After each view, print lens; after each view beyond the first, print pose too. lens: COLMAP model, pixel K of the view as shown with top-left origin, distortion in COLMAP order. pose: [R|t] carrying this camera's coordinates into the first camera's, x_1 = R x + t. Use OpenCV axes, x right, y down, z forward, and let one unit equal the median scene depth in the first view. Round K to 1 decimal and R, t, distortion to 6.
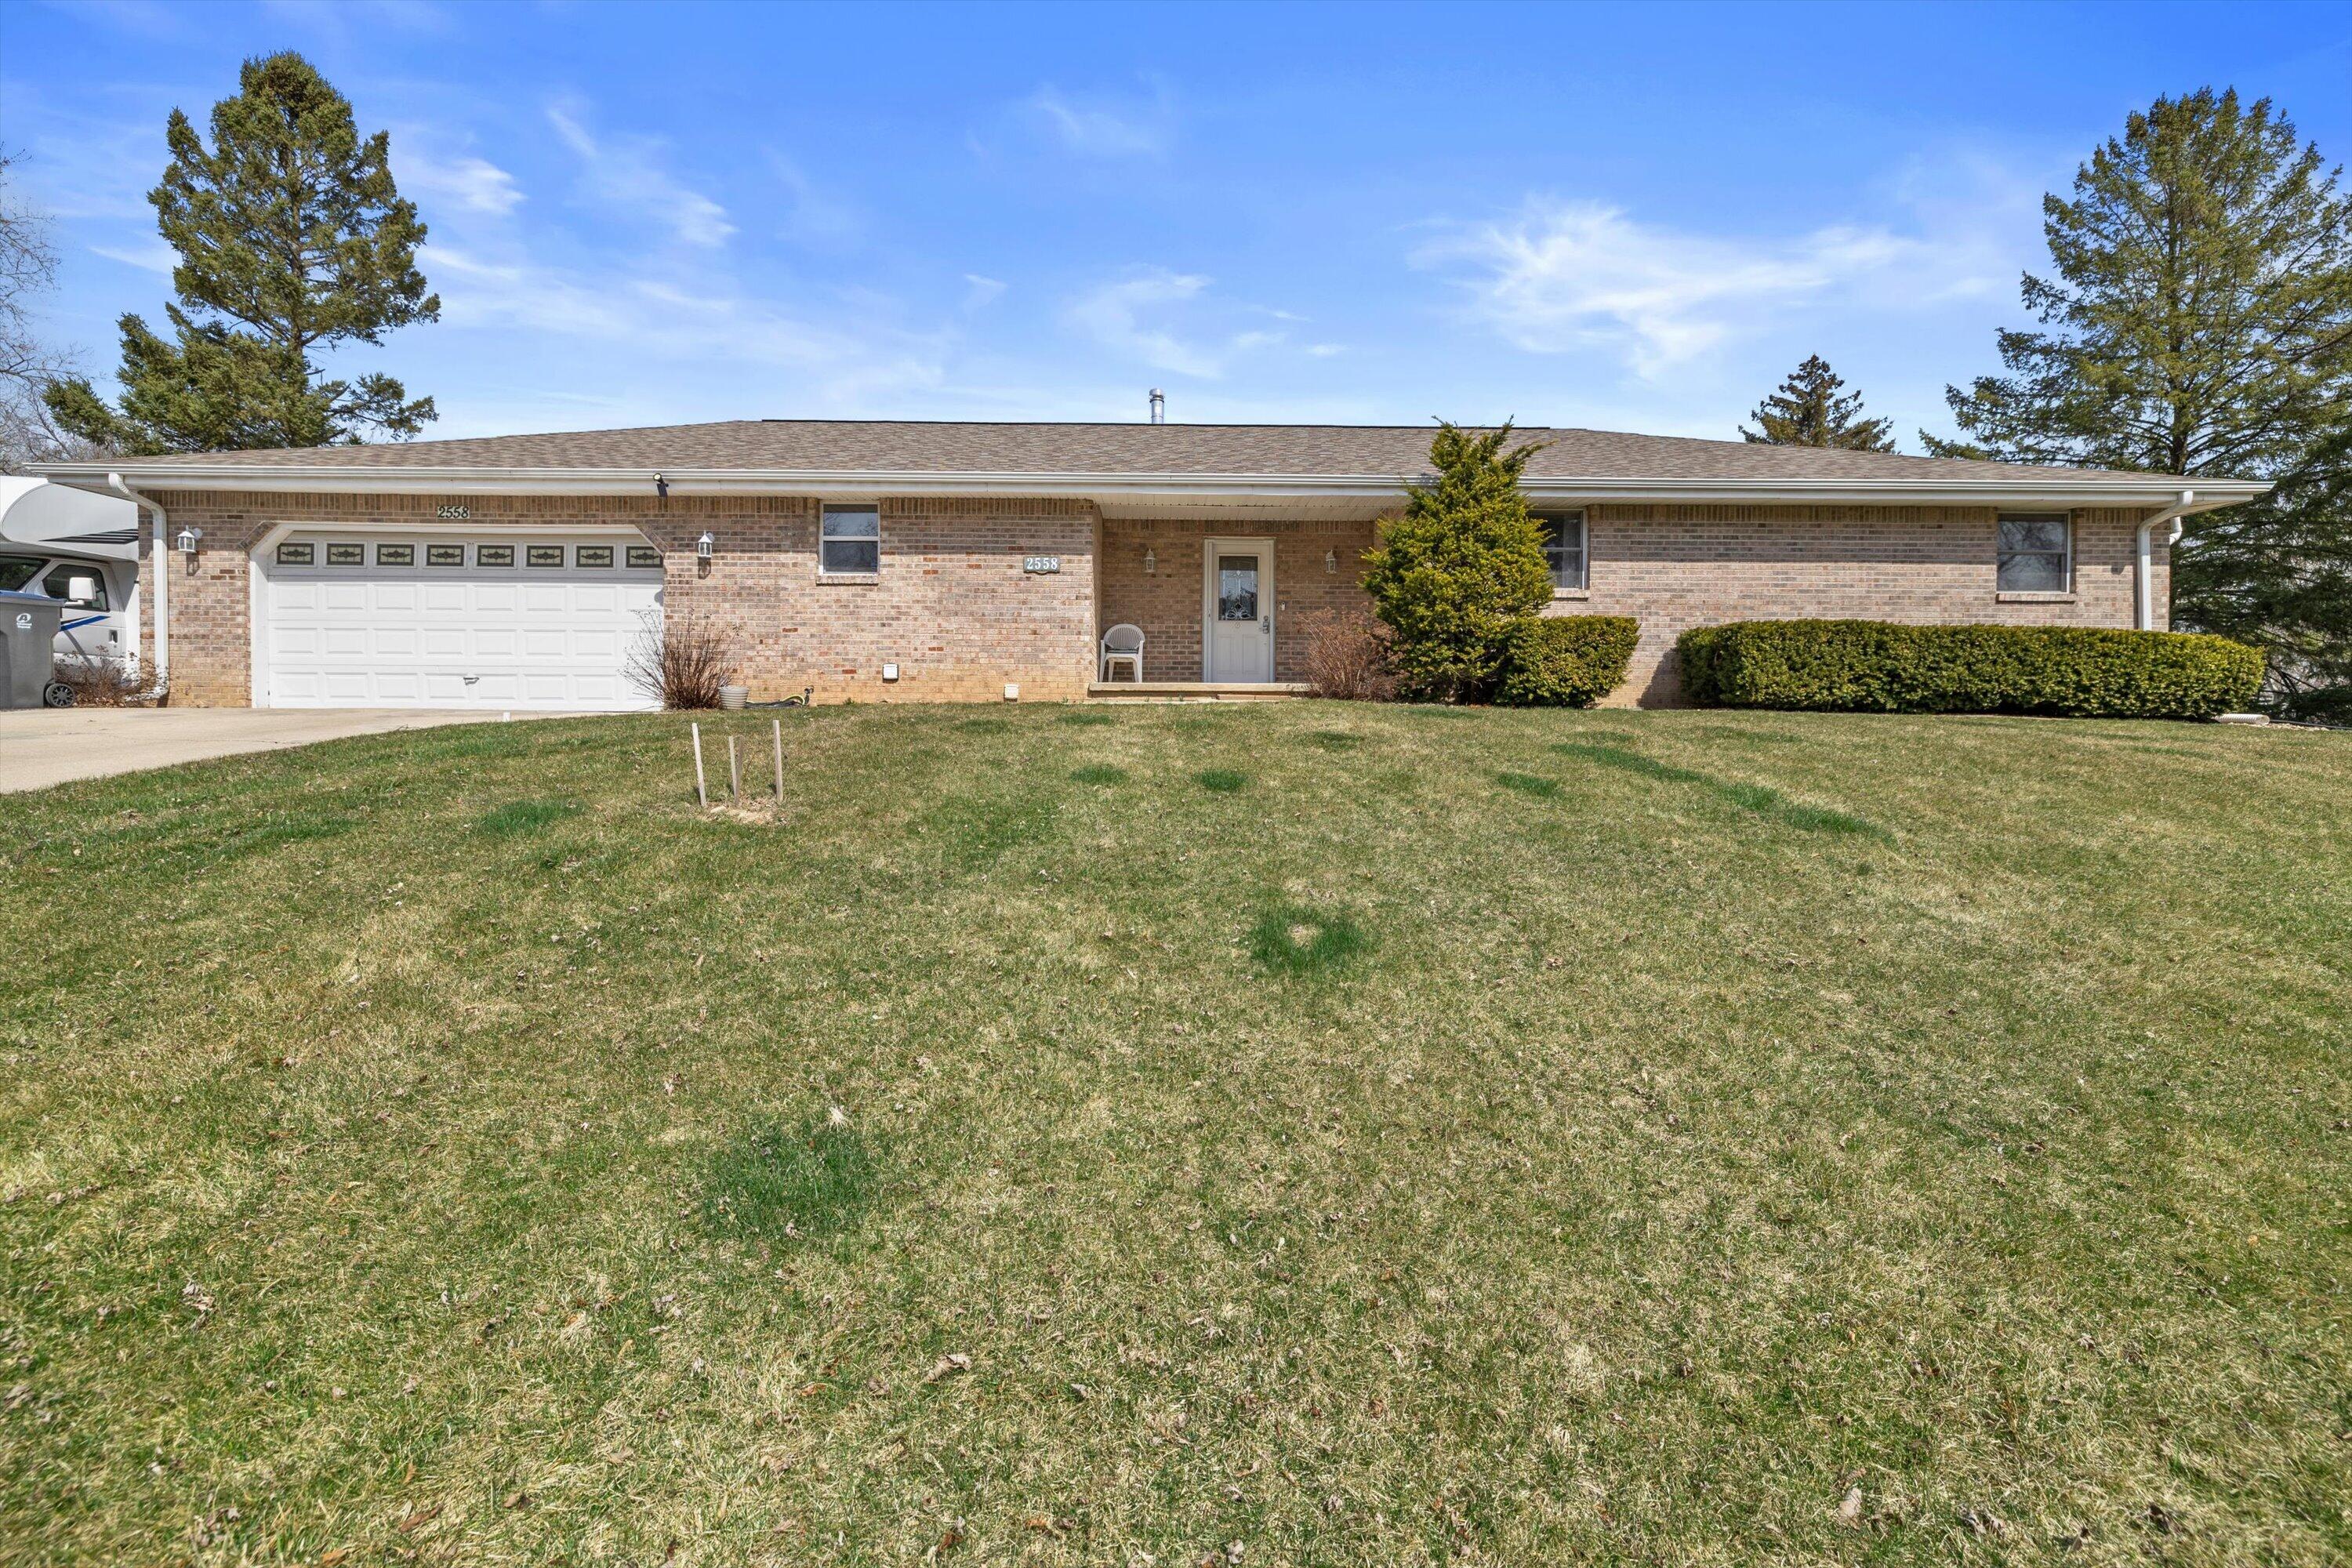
lens RADIAL K [[1012.4, 0, 1176.3], [0, 1012.4, 752.0], [0, 0, 1]] dist [-0.000349, 0.000155]
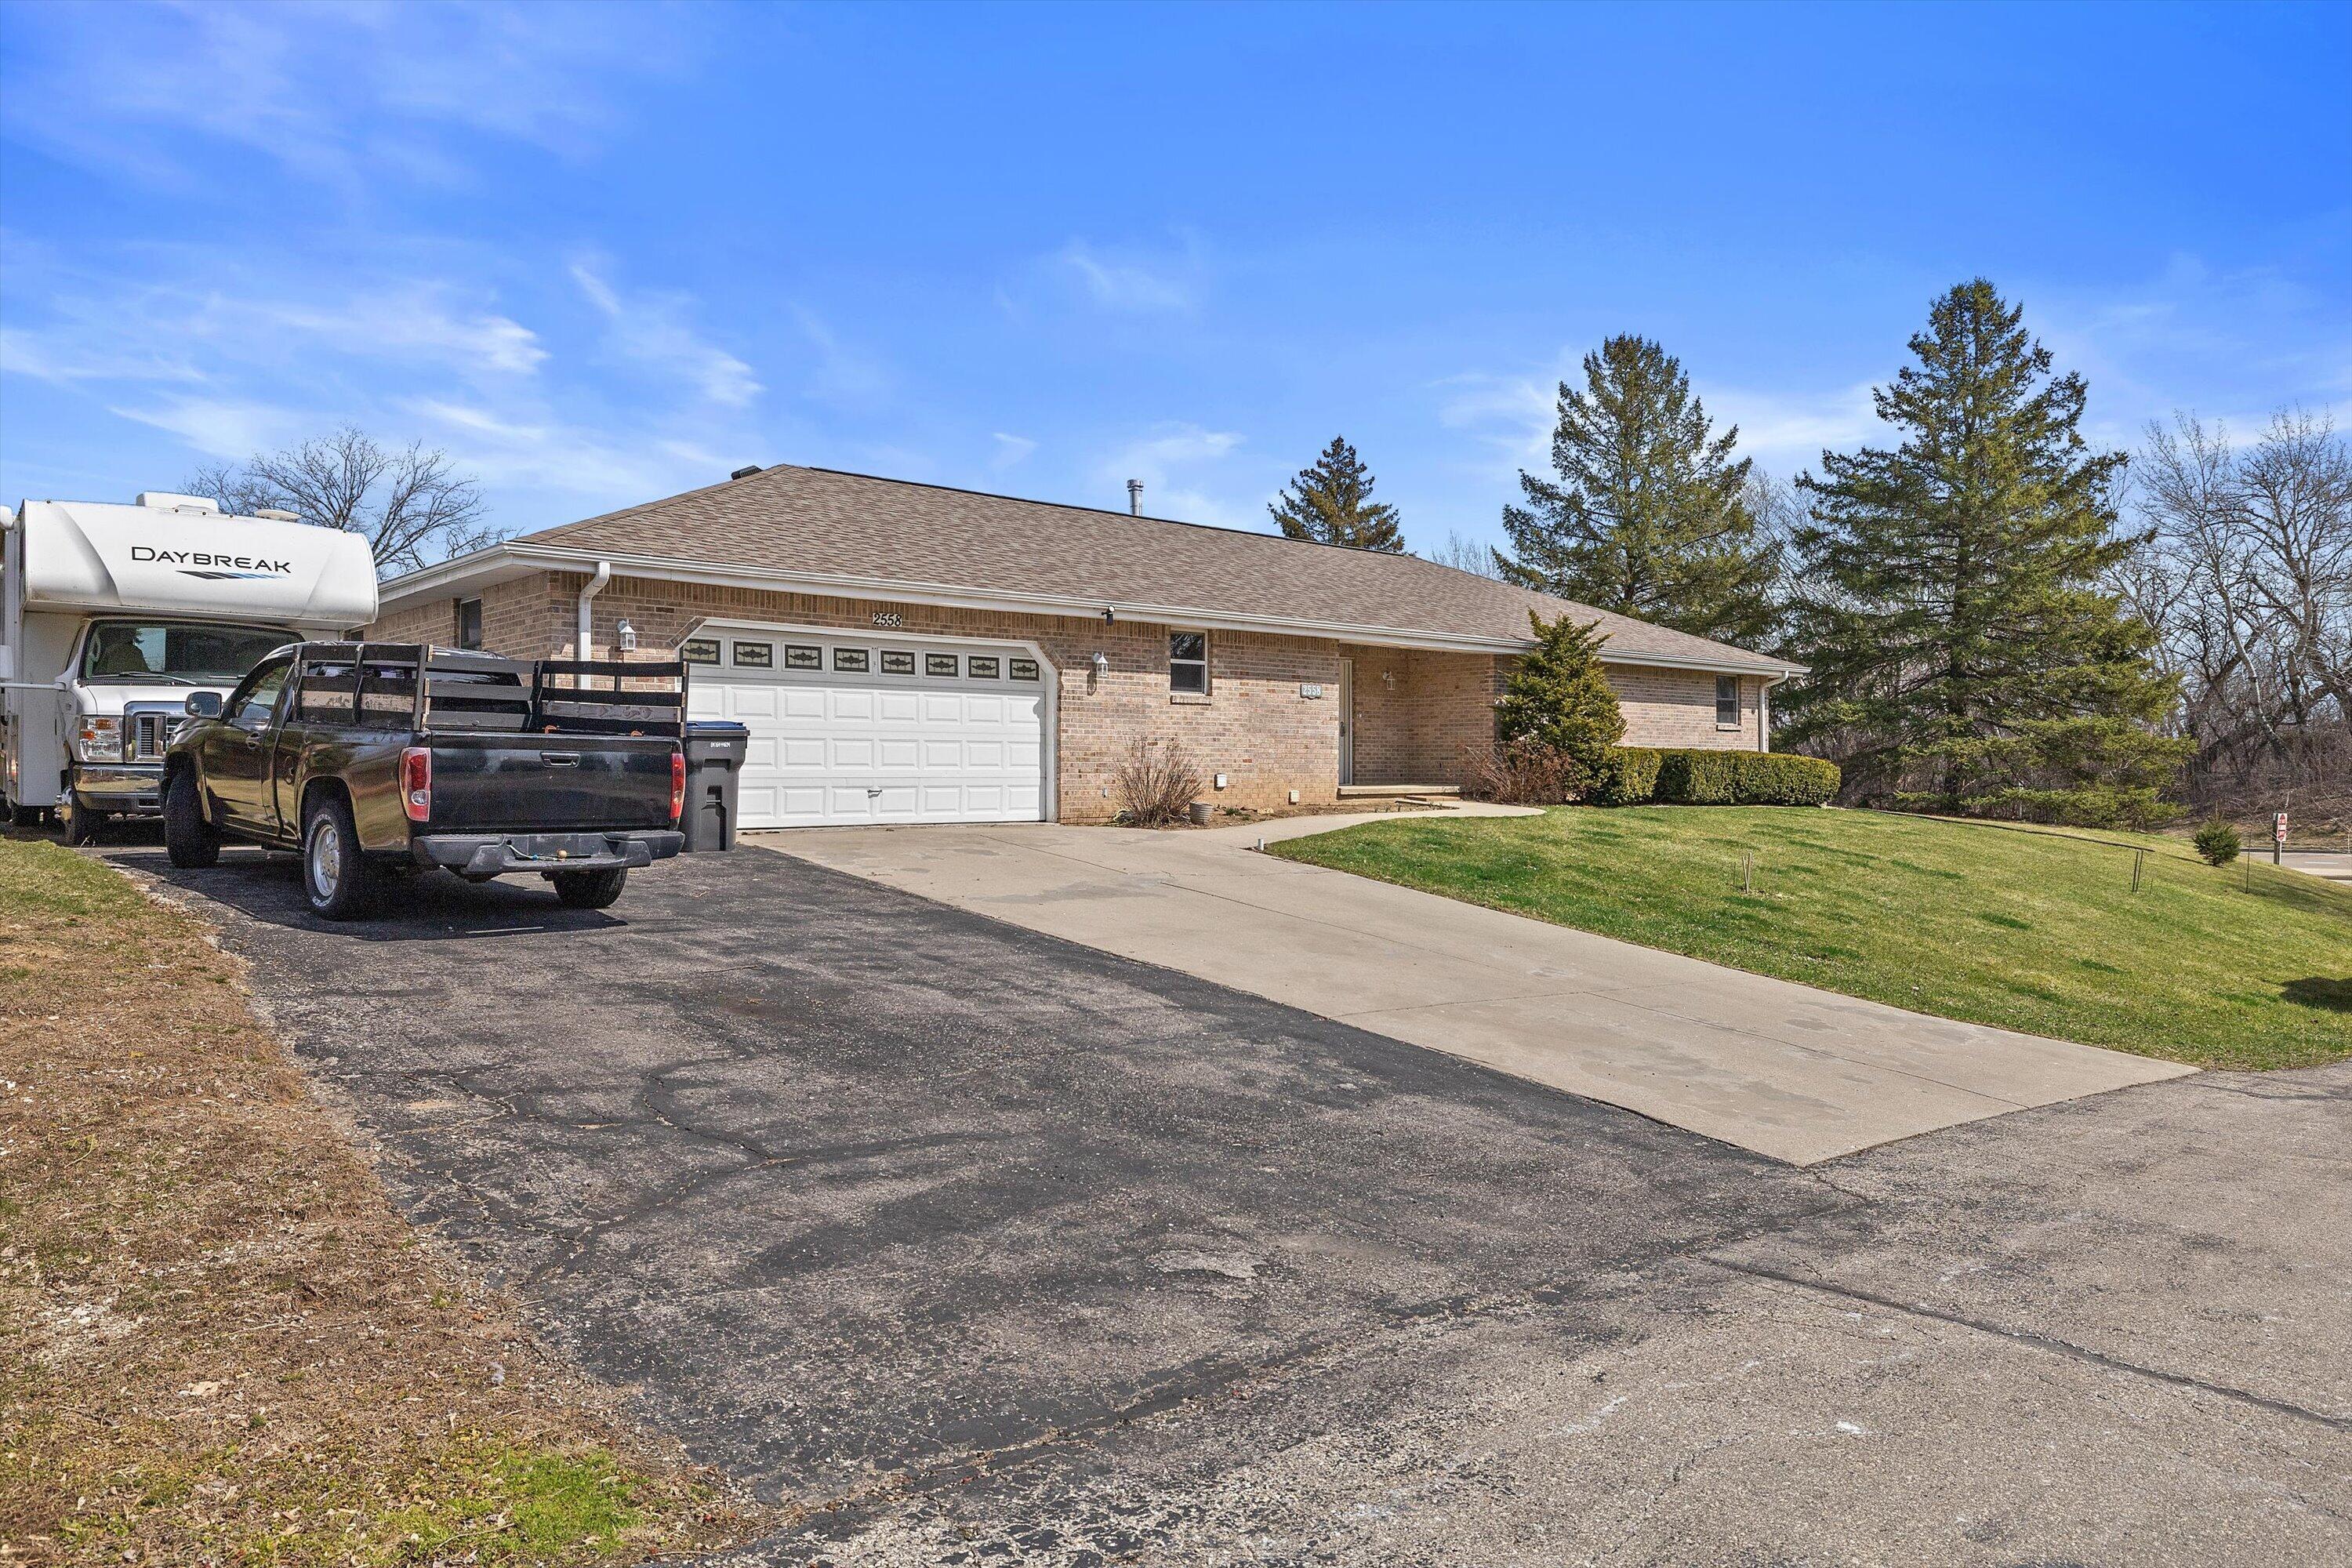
lens RADIAL K [[1470.7, 0, 1176.0], [0, 1470.7, 784.0], [0, 0, 1]] dist [-0.001230, 0.000017]
pose [[0.759046, -0.011742, 0.650931, -1.392983], [0.006934, 0.999926, 0.009952, -0.092103], [-0.651000, -0.003040, 0.759071, -0.227692]]
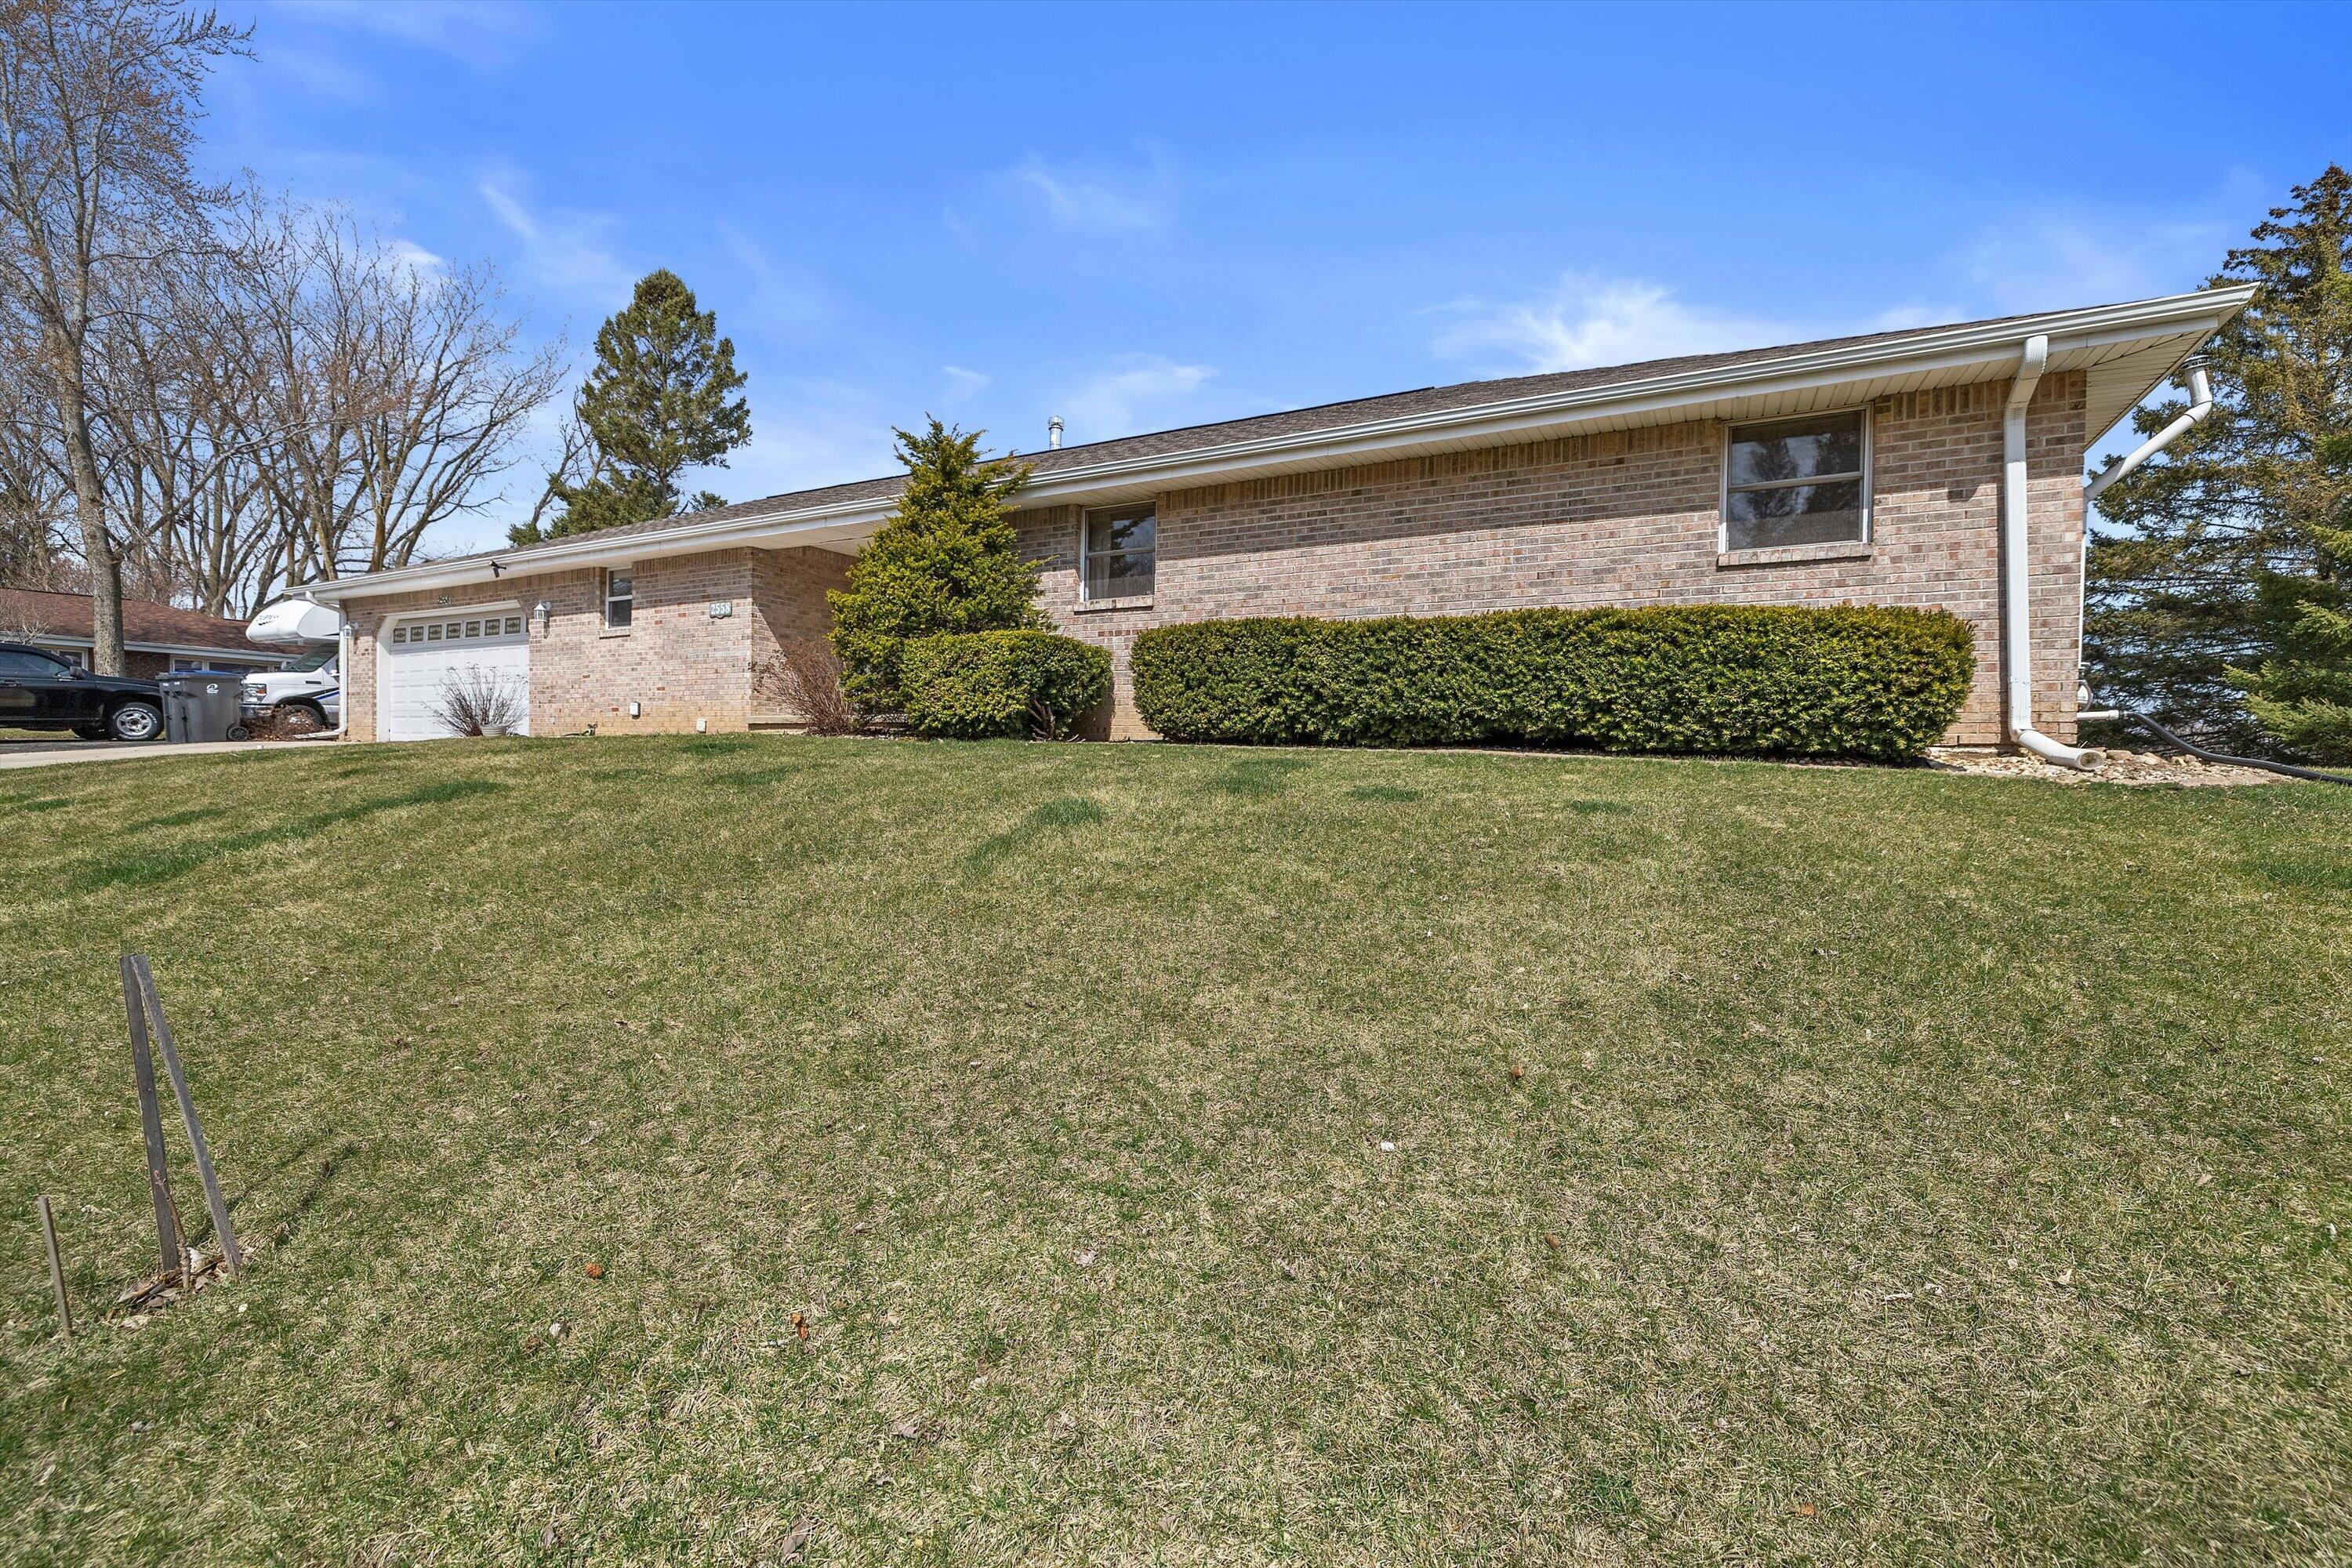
lens RADIAL K [[1012.4, 0, 1176.3], [0, 1012.4, 752.0], [0, 0, 1]] dist [-0.000349, 0.000155]
pose [[0.869244, 0.003817, -0.494369, 0.838324], [-0.014492, 0.999737, -0.017761, -0.017644], [0.494171, 0.022603, 0.869071, 0.289771]]
